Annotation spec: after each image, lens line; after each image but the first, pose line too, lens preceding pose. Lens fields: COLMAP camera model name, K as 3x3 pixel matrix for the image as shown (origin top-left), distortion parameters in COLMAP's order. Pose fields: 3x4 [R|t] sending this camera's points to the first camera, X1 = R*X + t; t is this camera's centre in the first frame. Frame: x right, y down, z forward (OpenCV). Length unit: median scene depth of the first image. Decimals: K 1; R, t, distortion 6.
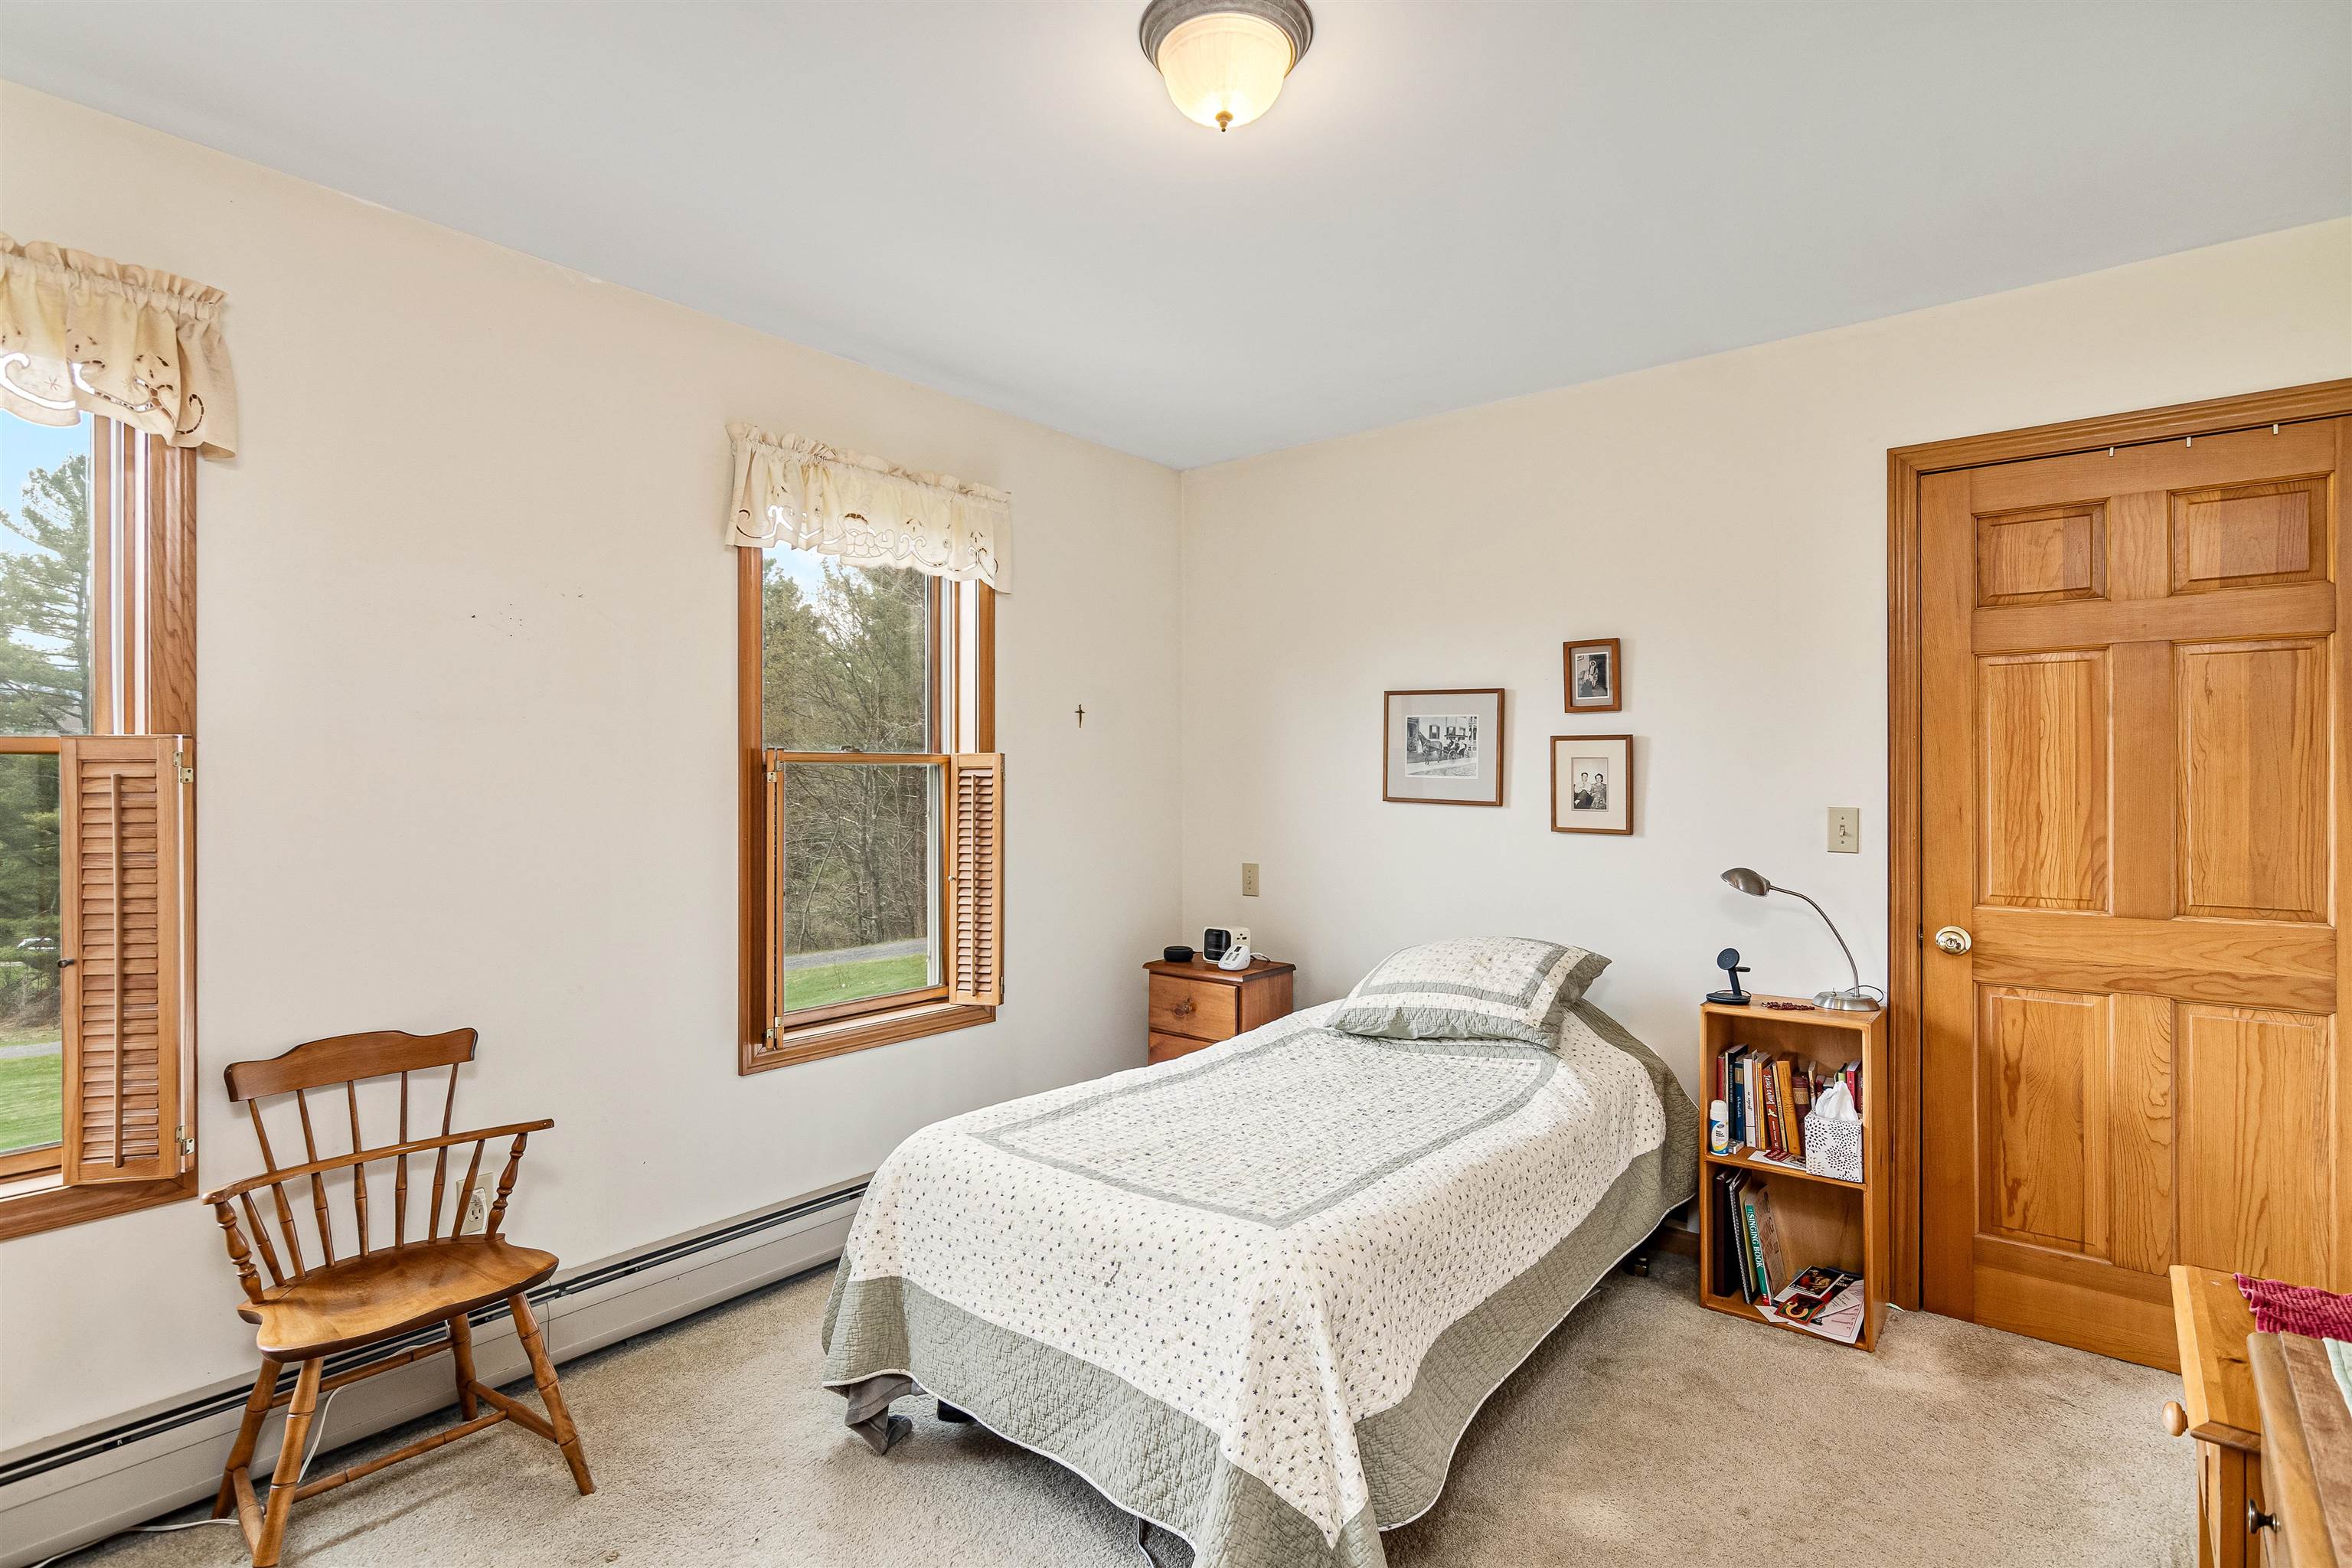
lens RADIAL K [[1154.0, 0, 1177.0], [0, 1154.0, 791.2], [0, 0, 1]] dist [-0.001537, 0.004425]
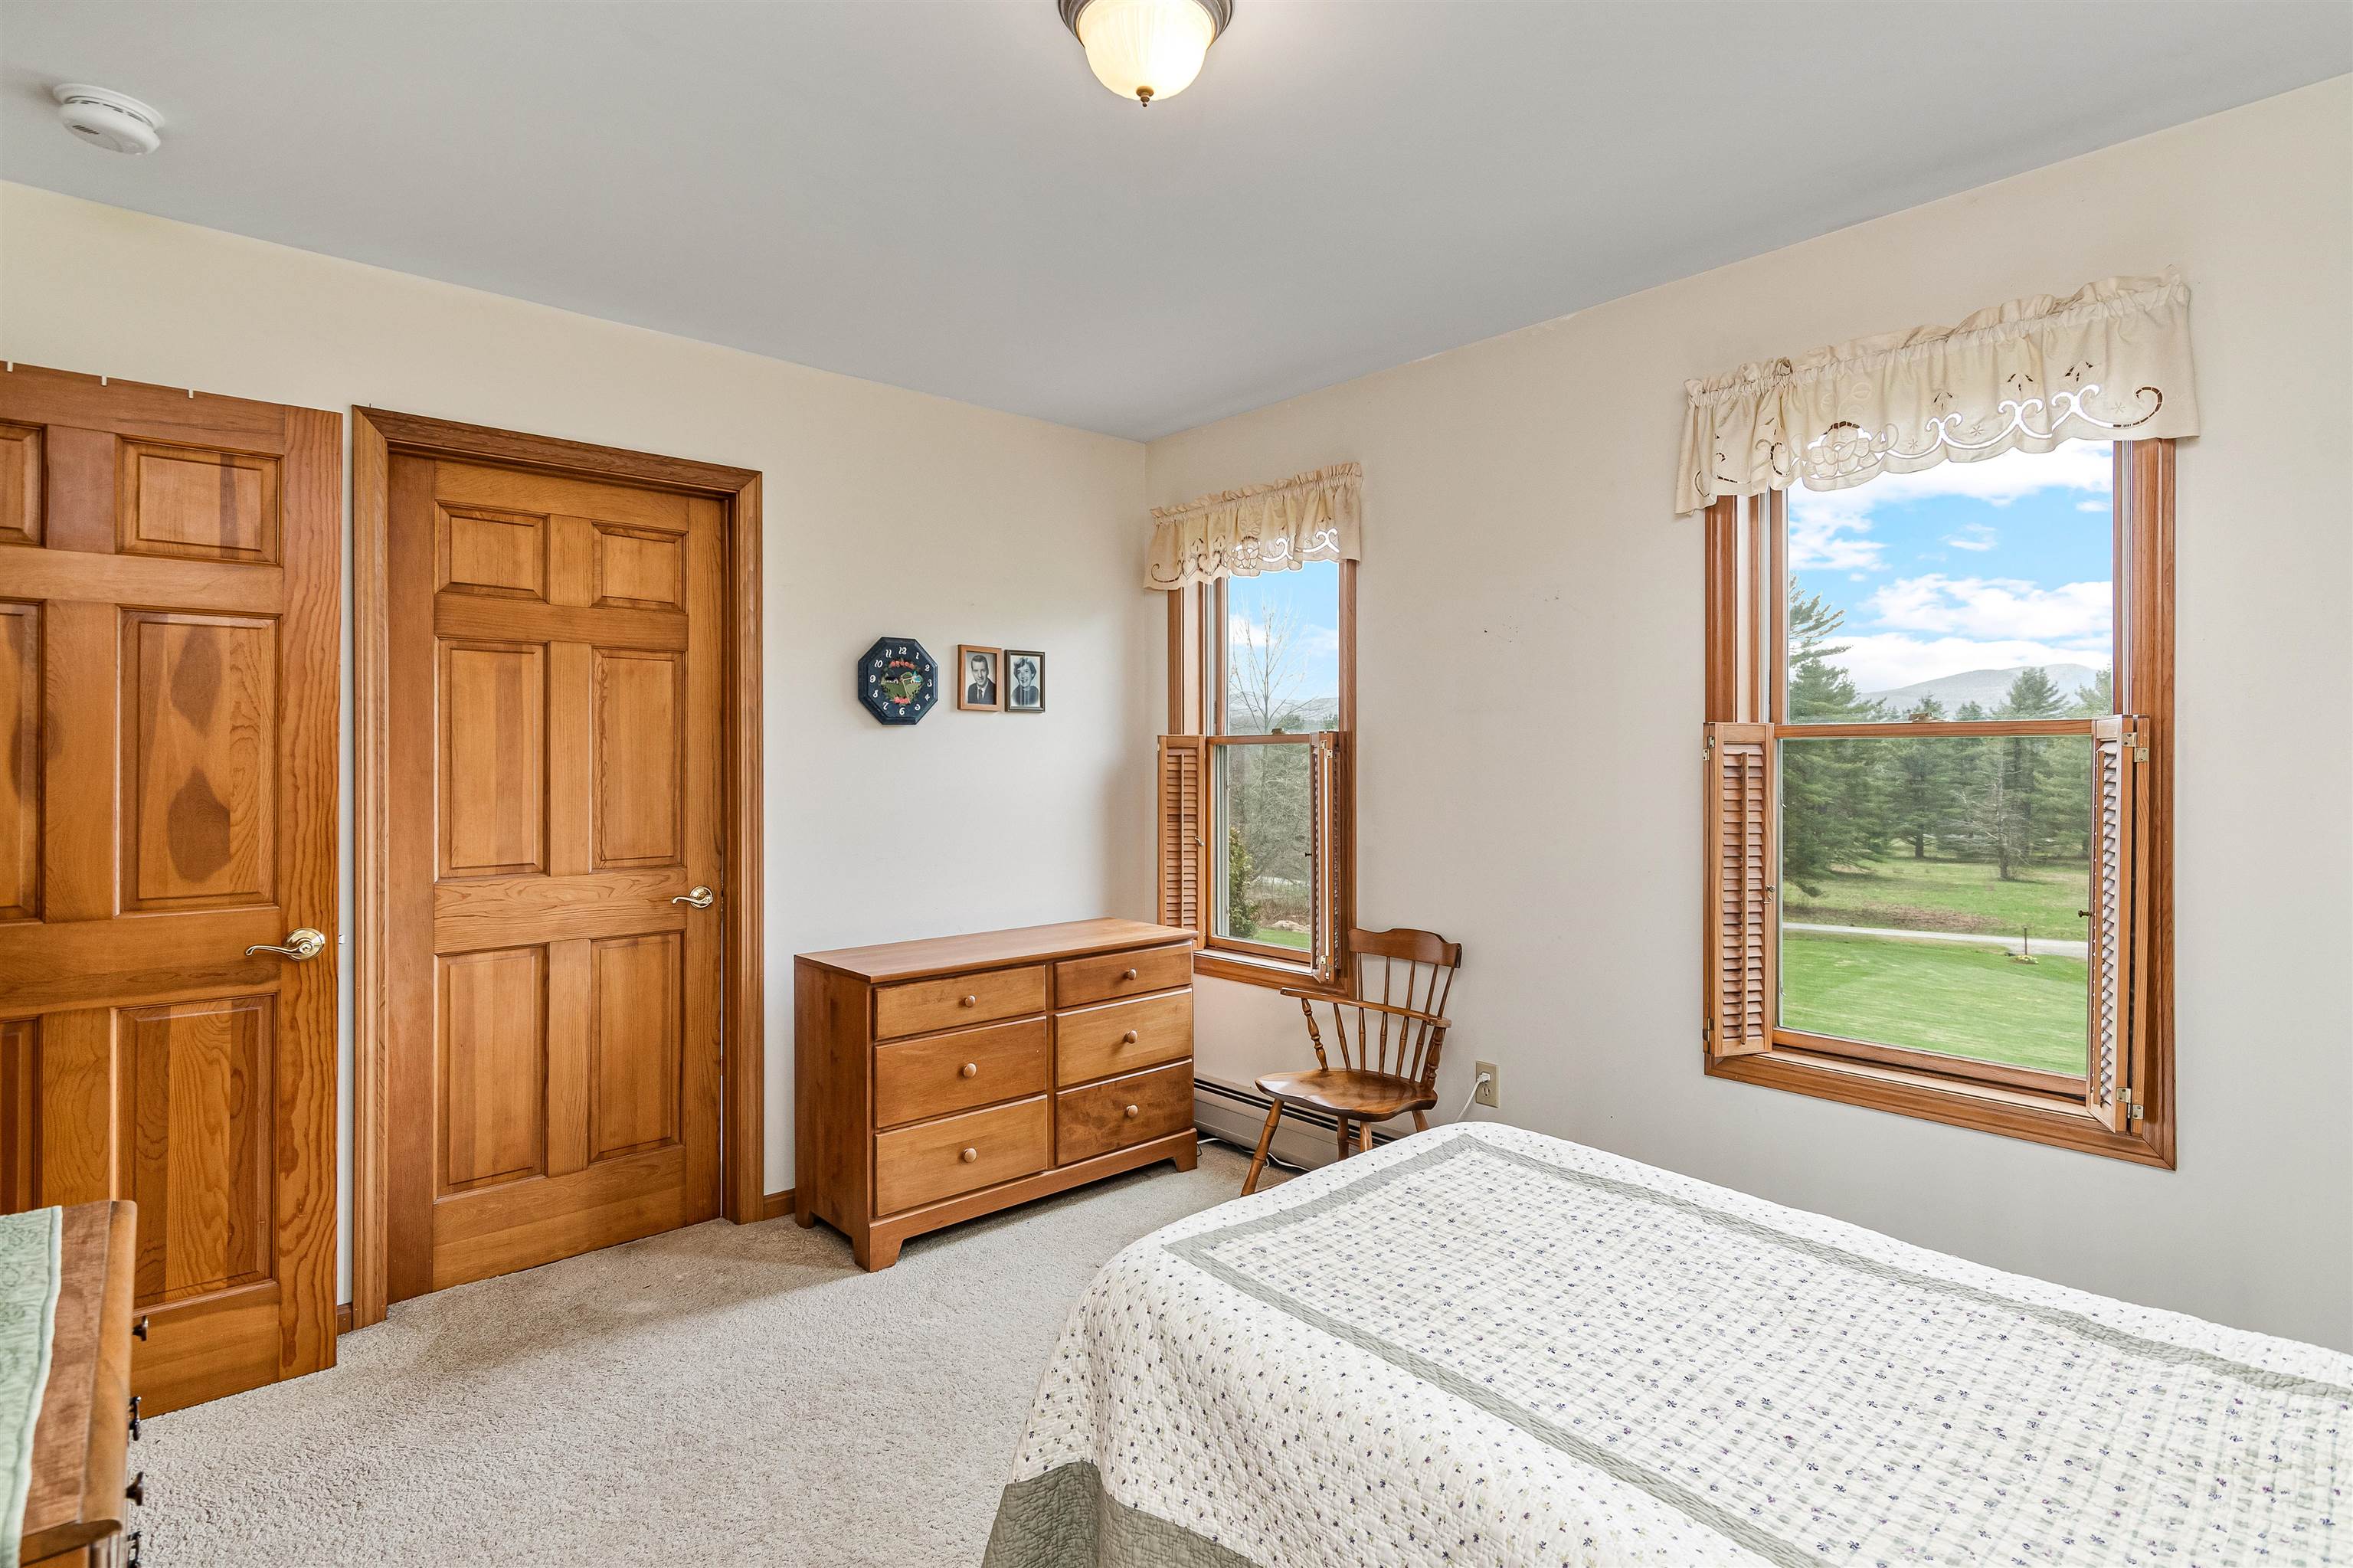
lens RADIAL K [[1169.1, 0, 1170.8], [0, 1169.1, 769.0], [0, 0, 1]] dist [0.000075, 0.000906]
pose [[-0.165882, 0.012647, -0.986065, 0.781649], [-0.009039, 0.999856, 0.014345, -0.014960], [0.986104, 0.011293, -0.165744, 0.892766]]
